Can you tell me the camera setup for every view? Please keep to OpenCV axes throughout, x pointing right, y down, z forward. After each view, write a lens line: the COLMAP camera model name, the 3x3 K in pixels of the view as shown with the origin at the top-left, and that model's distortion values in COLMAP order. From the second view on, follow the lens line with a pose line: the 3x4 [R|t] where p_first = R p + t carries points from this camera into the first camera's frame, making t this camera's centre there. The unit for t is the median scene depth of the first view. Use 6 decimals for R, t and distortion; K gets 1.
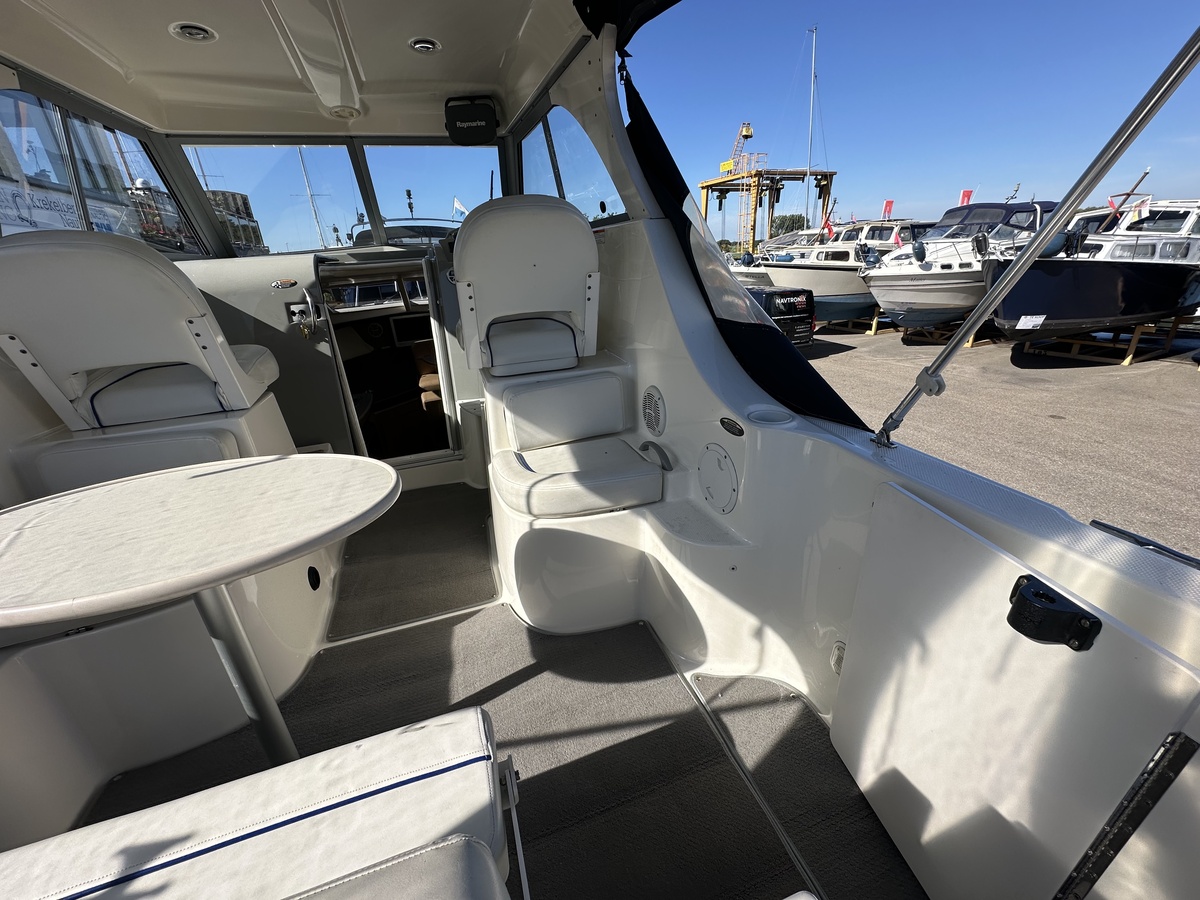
lens RADIAL K [[479.2, 0, 600.4], [0, 479.2, 449.1], [0, 0, 1]] dist [-0.001286, 0.000022]
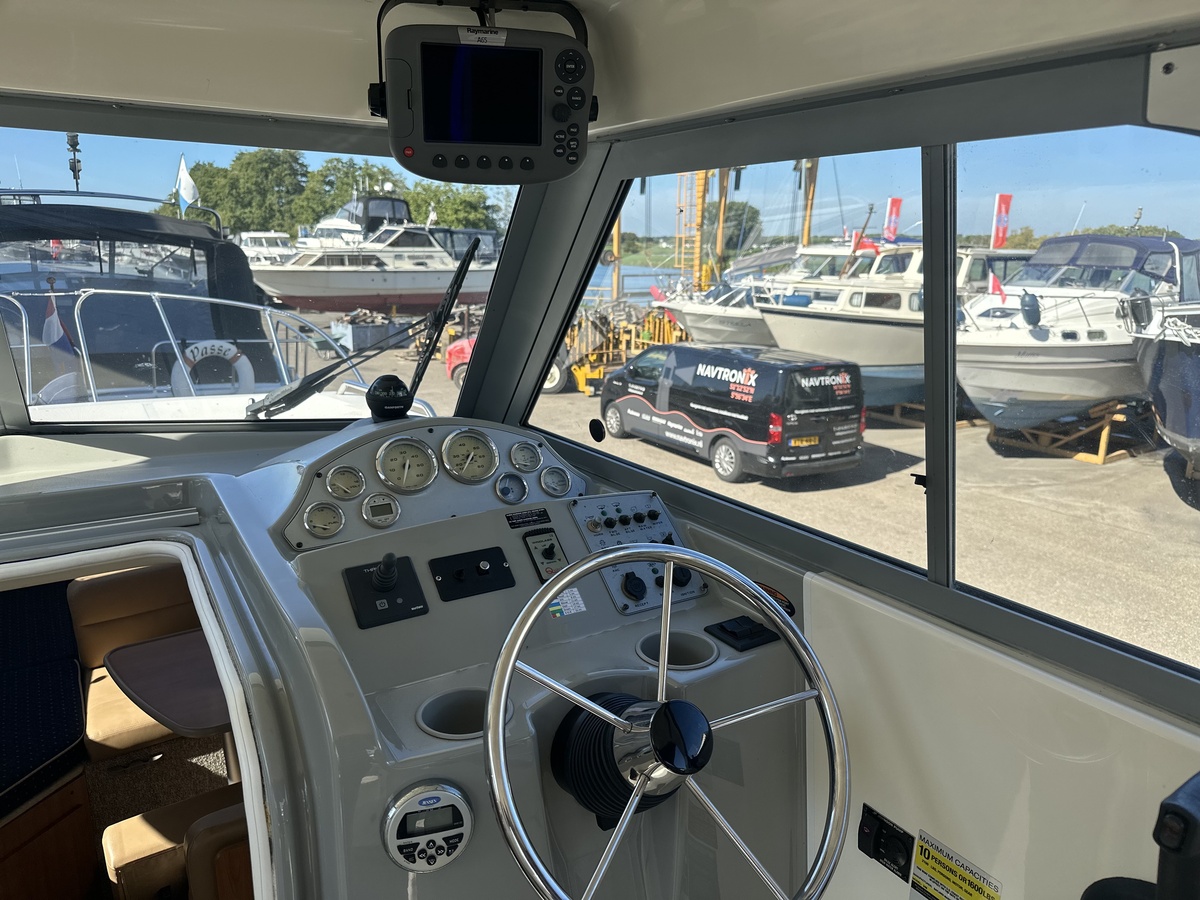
lens RADIAL K [[845.7, 0, 600.0], [0, 845.7, 450.0], [0, 0, 1]] dist [0.053666, -0.083531]
pose [[0.976751, 0.016423, 0.213745, -0.314714], [0.015618, 0.988960, -0.147355, -0.468867], [-0.213805, 0.147268, 0.965712, 0.638623]]
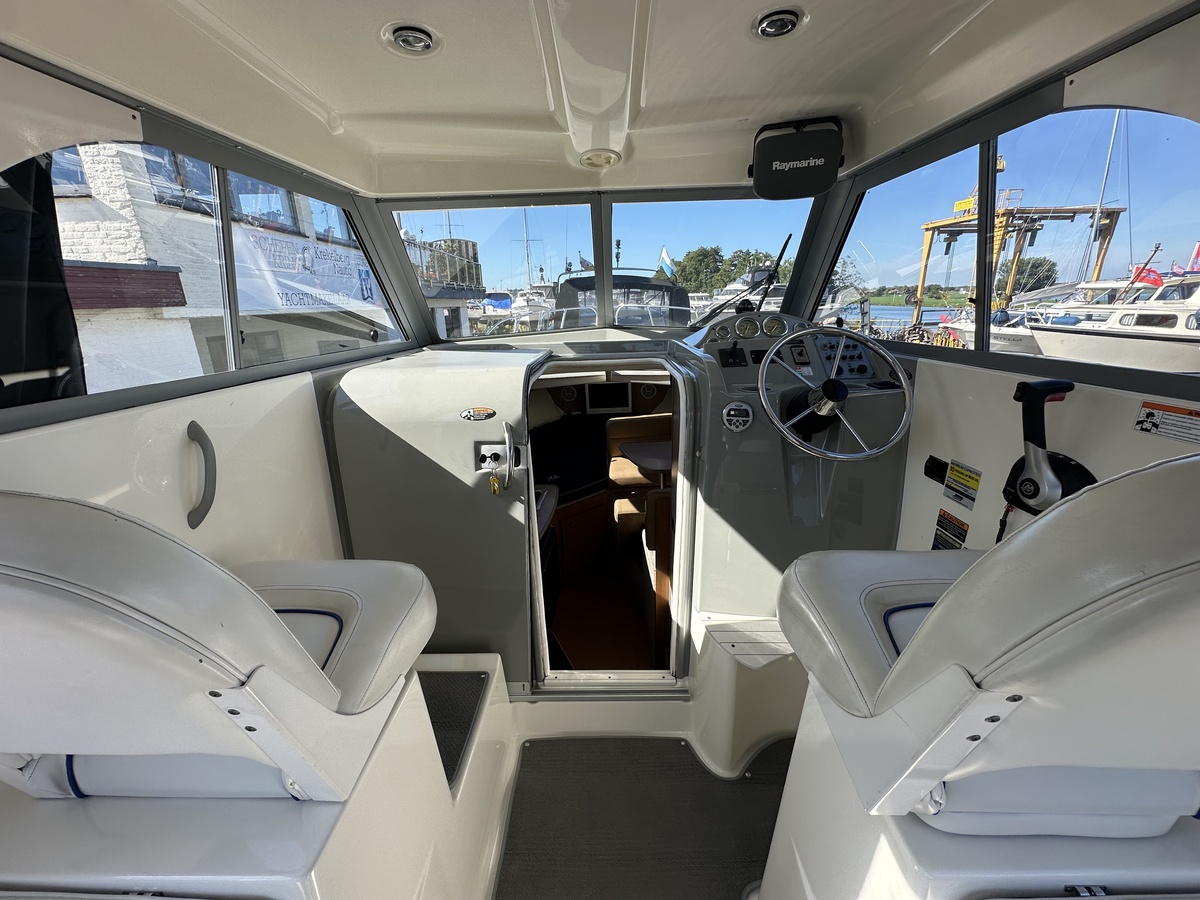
lens RADIAL K [[476.6, 0, 599.4], [0, 476.6, 448.7], [0, 0, 1]] dist [0.001680, -0.003126]
pose [[0.938946, 0.132782, -0.317410, -0.273786], [-0.154650, 0.986962, -0.044605, -0.275559], [0.307349, 0.090969, 0.947239, 0.410601]]
